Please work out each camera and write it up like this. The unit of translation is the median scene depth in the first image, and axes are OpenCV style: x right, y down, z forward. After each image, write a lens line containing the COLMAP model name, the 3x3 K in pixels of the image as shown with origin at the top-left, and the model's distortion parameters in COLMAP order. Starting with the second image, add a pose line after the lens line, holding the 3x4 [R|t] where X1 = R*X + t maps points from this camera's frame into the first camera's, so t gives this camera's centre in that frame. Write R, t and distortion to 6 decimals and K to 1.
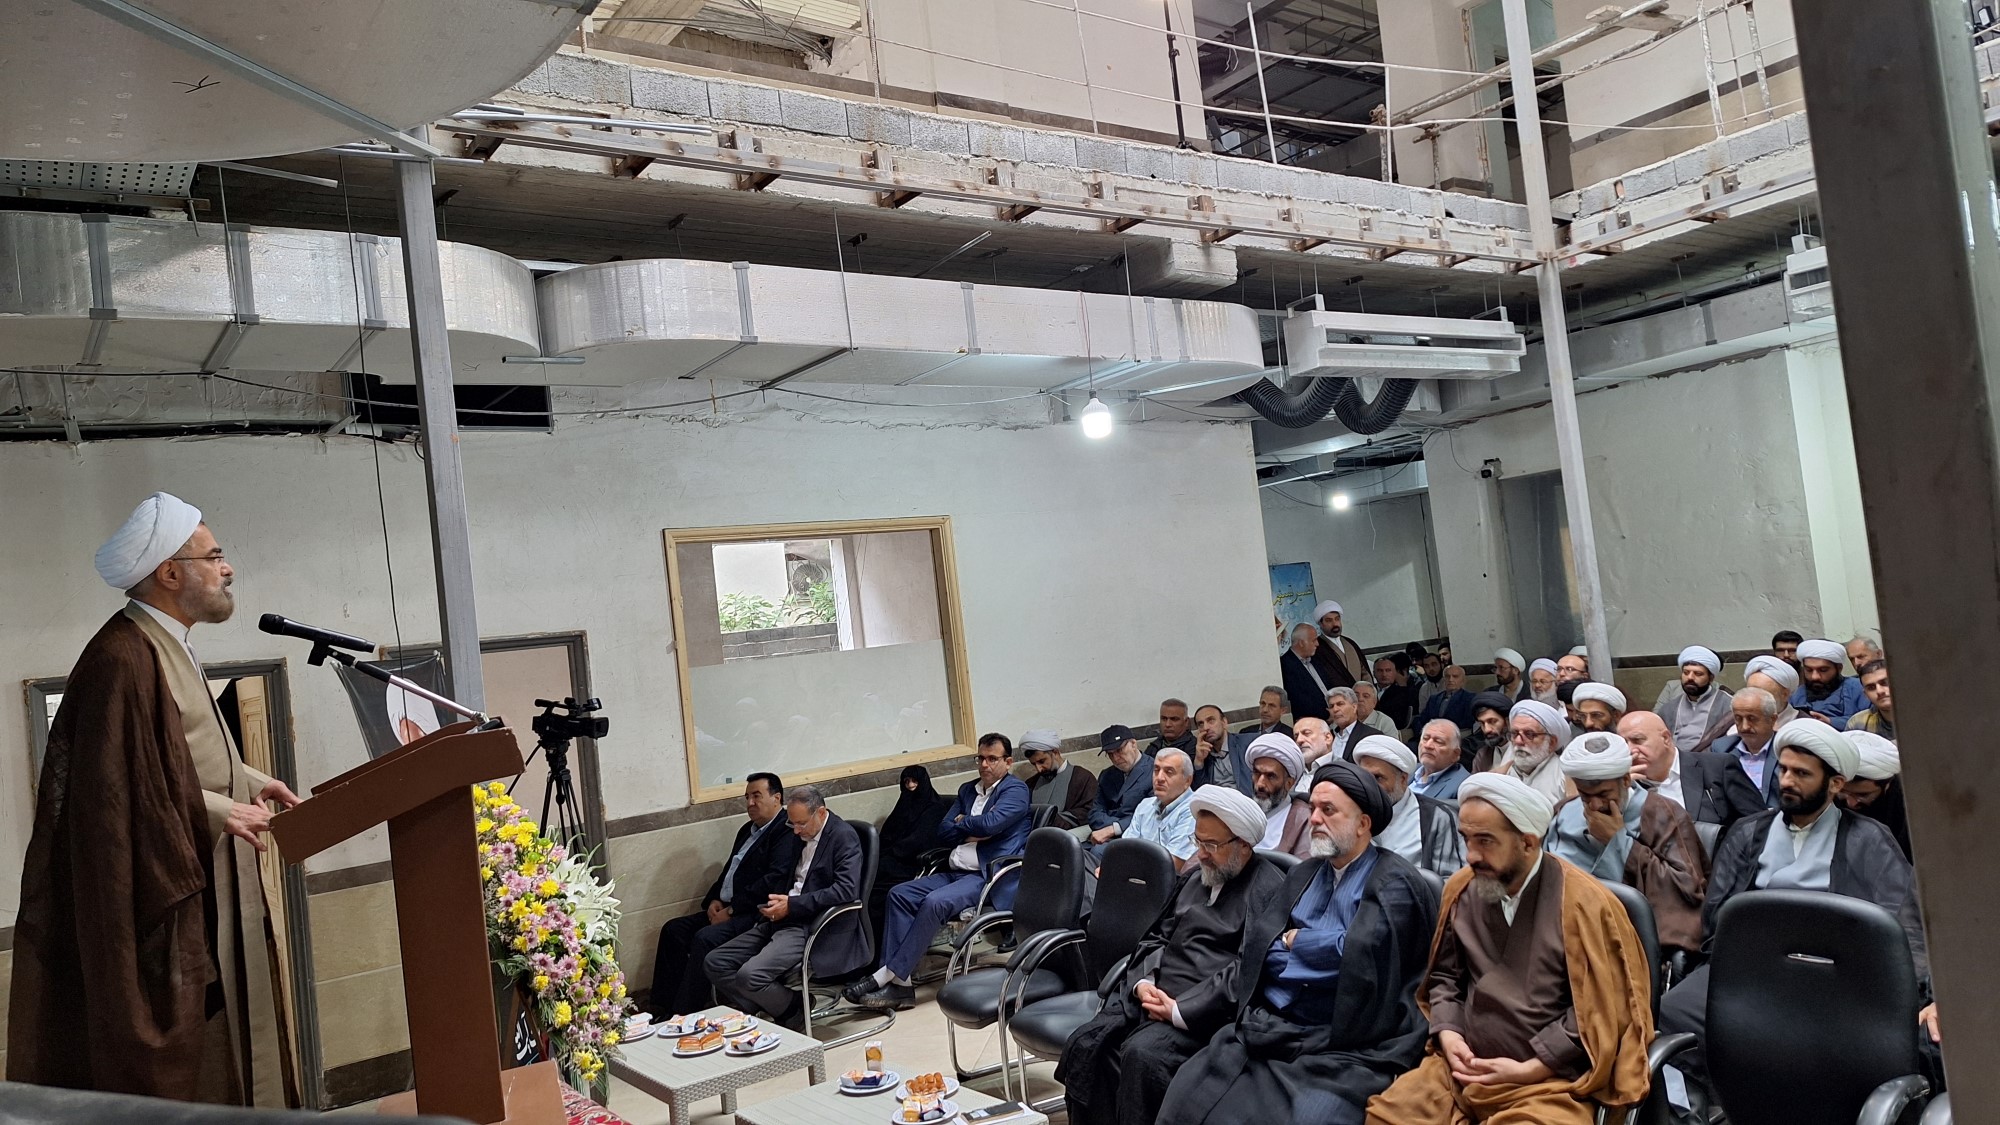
lens RADIAL K [[1392.9, 0, 1000.0], [0, 1392.9, 562.5], [0, 0, 1]] dist [0.136102, -0.183826]
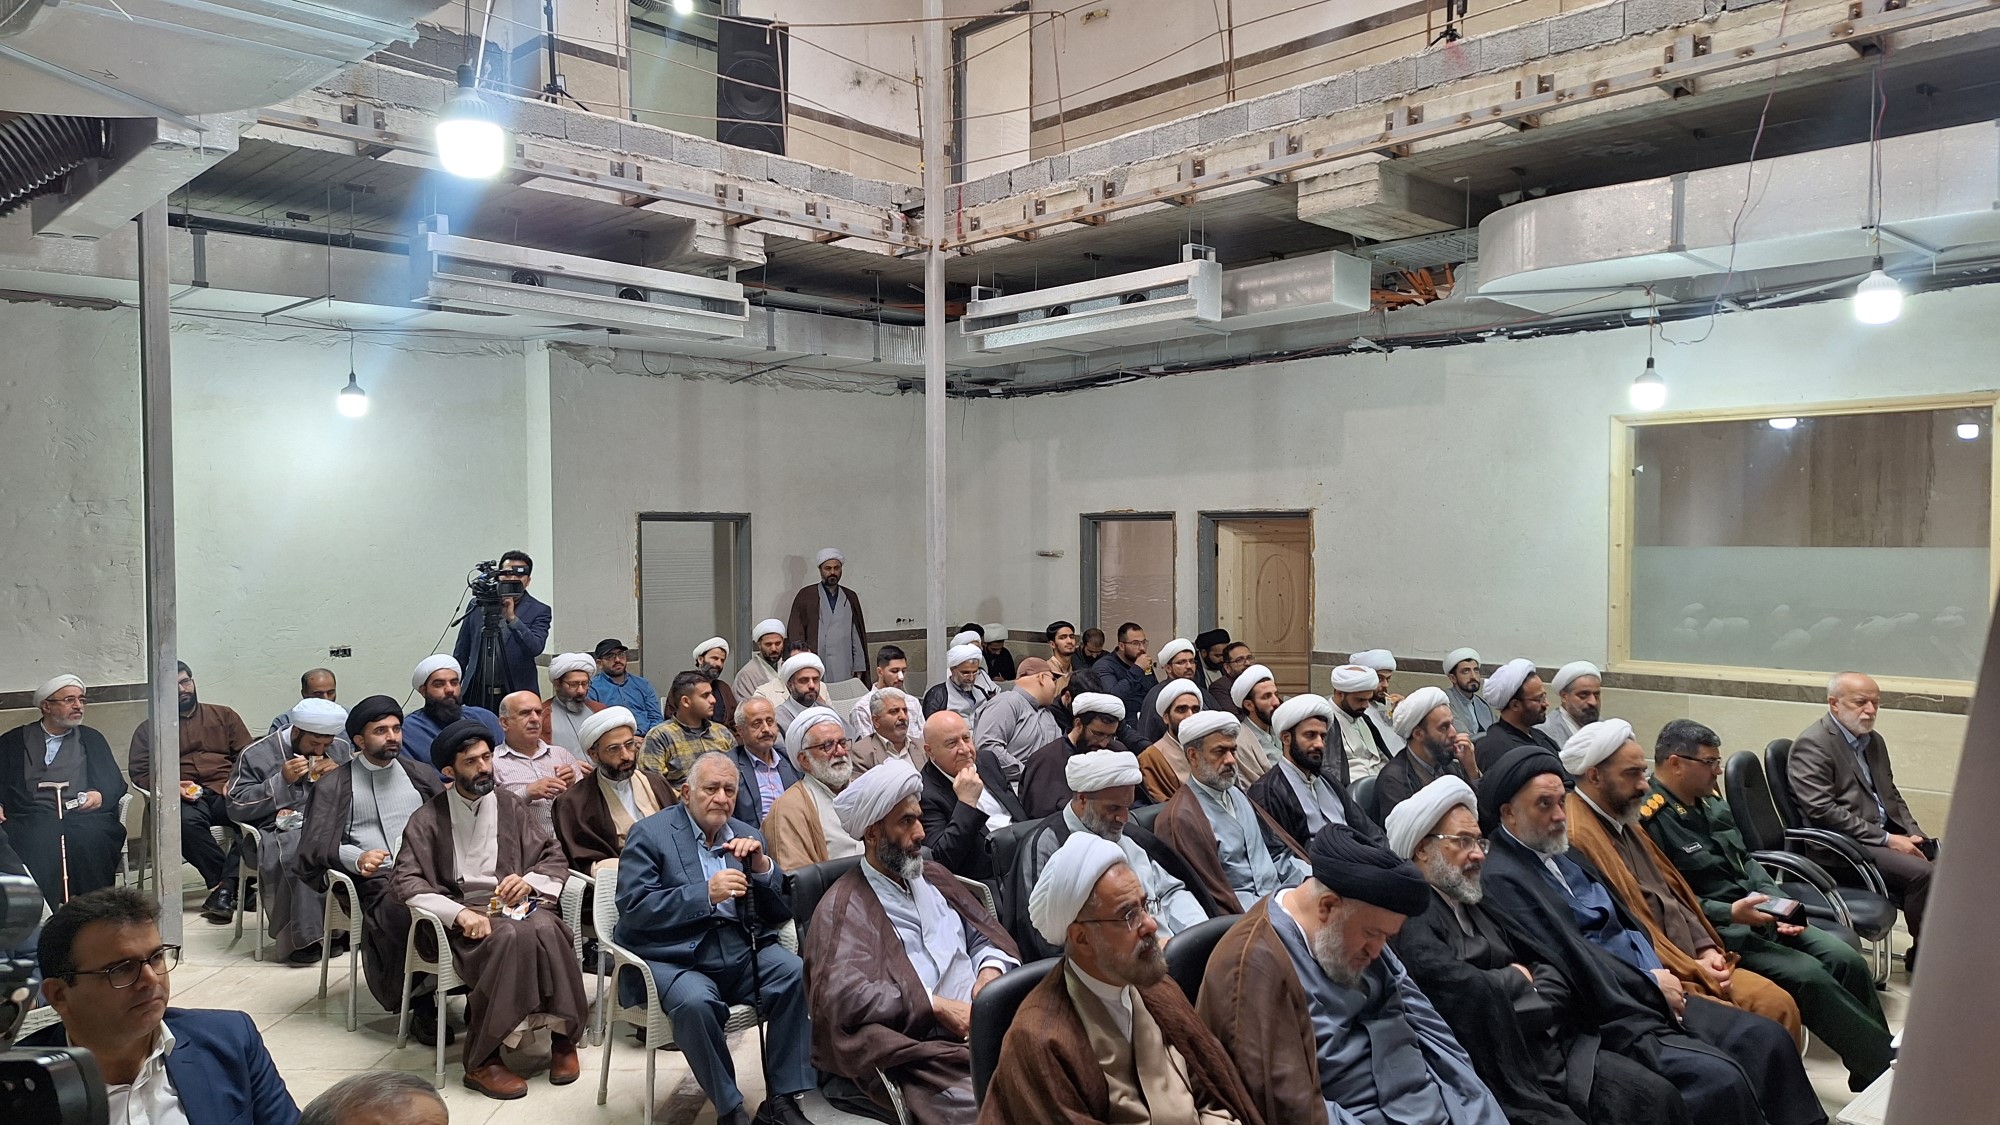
lens RADIAL K [[1392.9, 0, 1000.0], [0, 1392.9, 562.5], [0, 0, 1]] dist [0.136102, -0.183826]
pose [[-0.162728, 0.092917, 0.982286, -0.336865], [-0.021291, 0.994993, -0.097646, 0.066594], [-0.986441, -0.036804, -0.159935, 0.743988]]
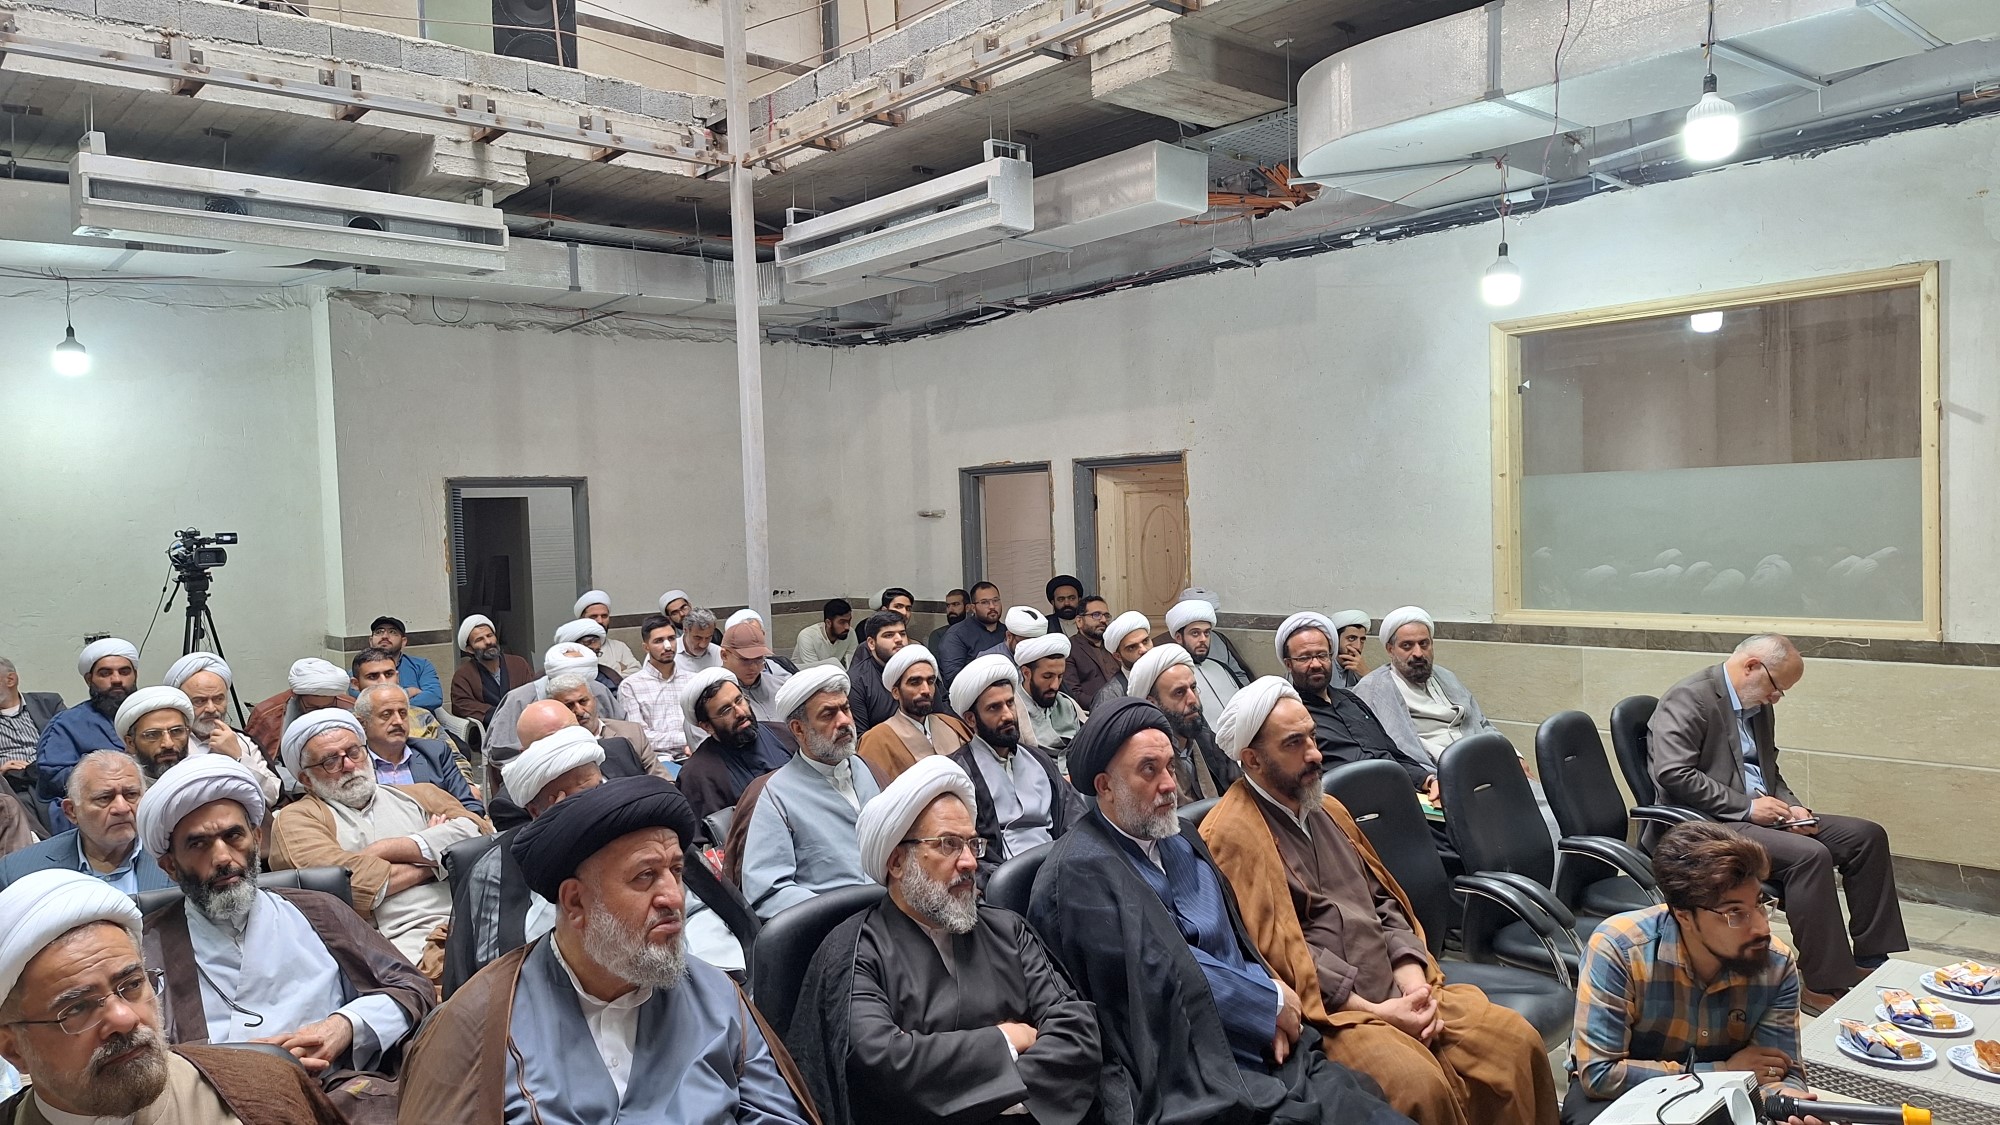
lens RADIAL K [[1392.9, 0, 1000.0], [0, 1392.9, 562.5], [0, 0, 1]] dist [0.136102, -0.183826]
pose [[-0.110143, 0.083114, 0.990435, -0.238077], [0.002454, 0.996517, -0.083351, 0.070061], [-0.993913, -0.006750, -0.109963, 0.560004]]
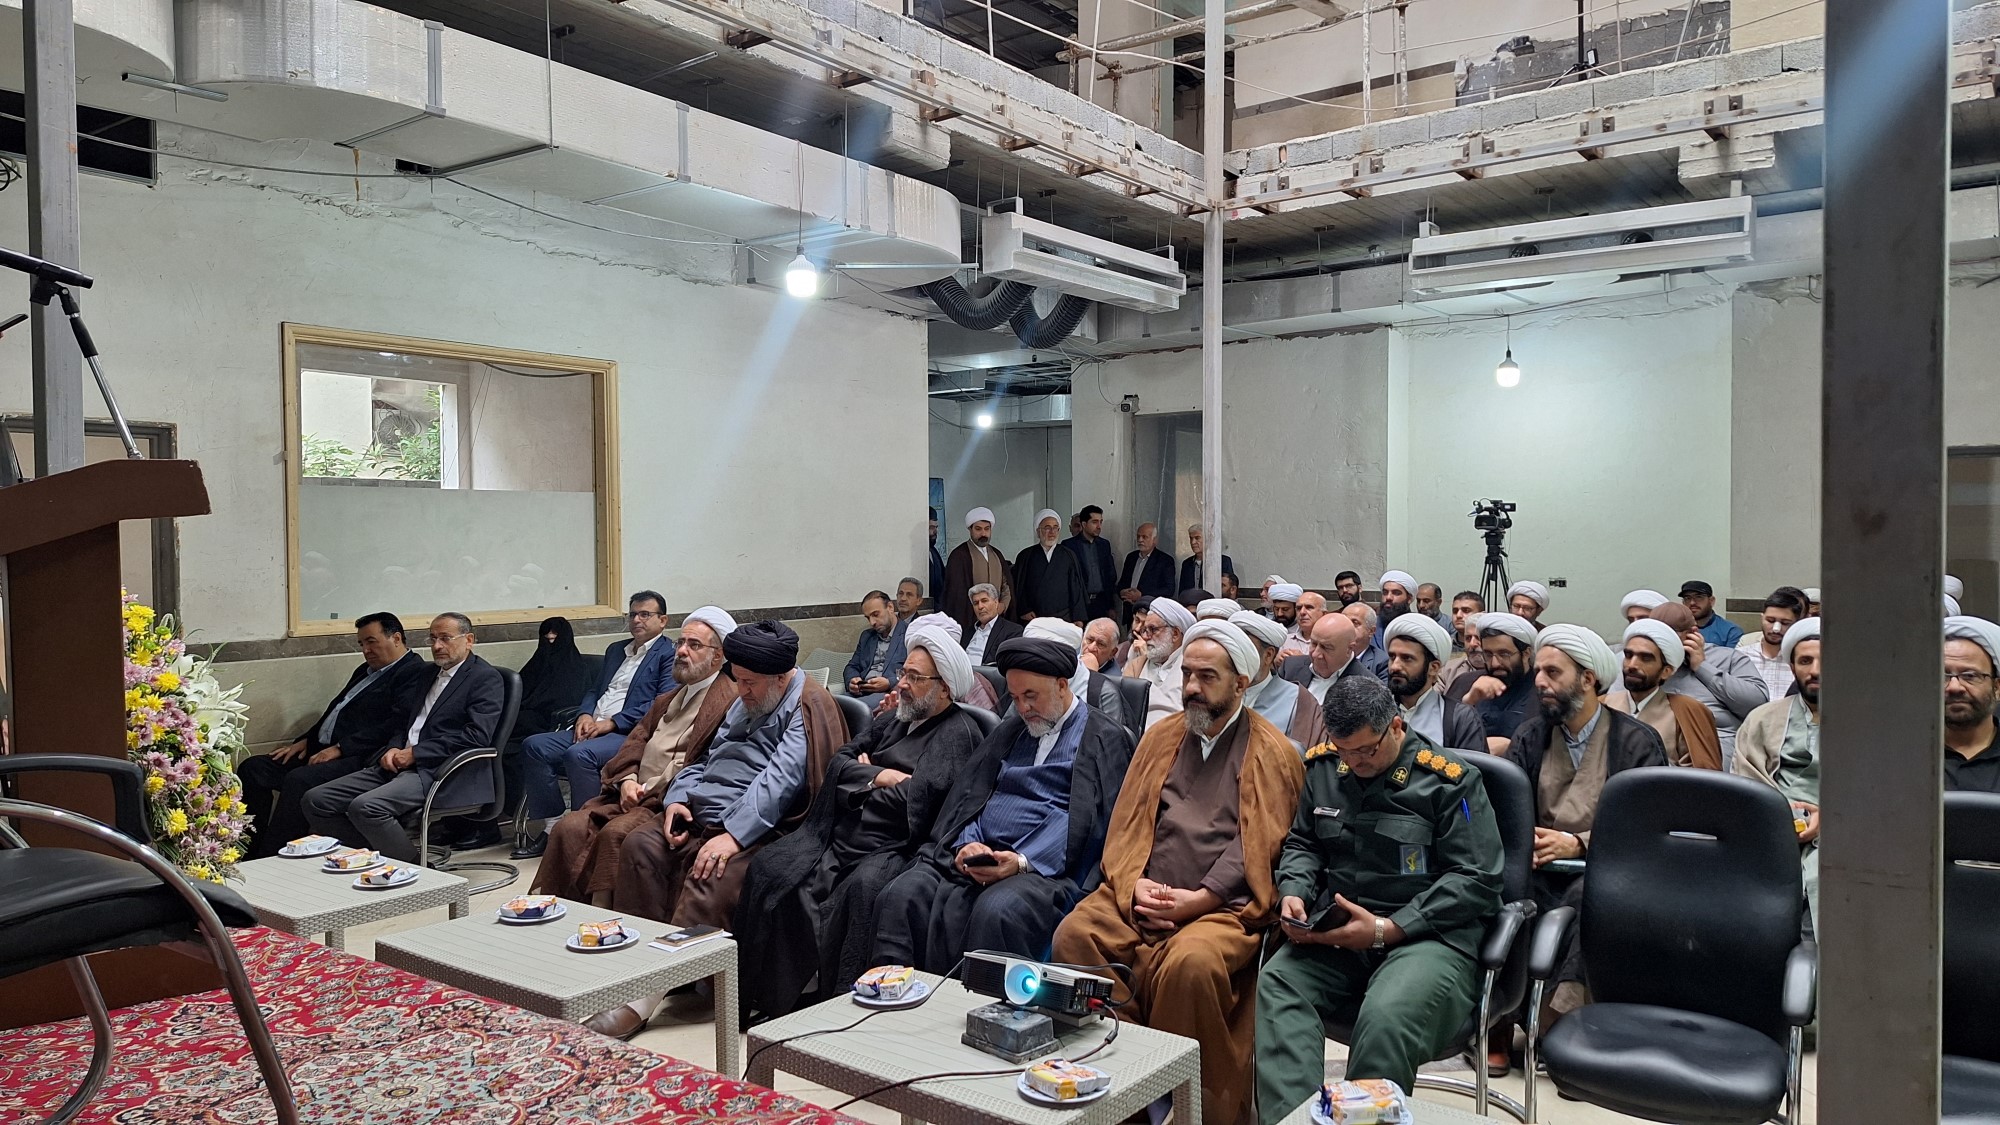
lens RADIAL K [[1395.6, 0, 1004.3], [0, 1395.6, 572.2], [0, 0, 1]] dist [0.119992, -0.157212]
pose [[0.947792, 0.102089, 0.302107, -0.065038], [-0.118025, 0.992396, 0.034923, 0.045415], [-0.296245, -0.068756, 0.952634, 0.014058]]
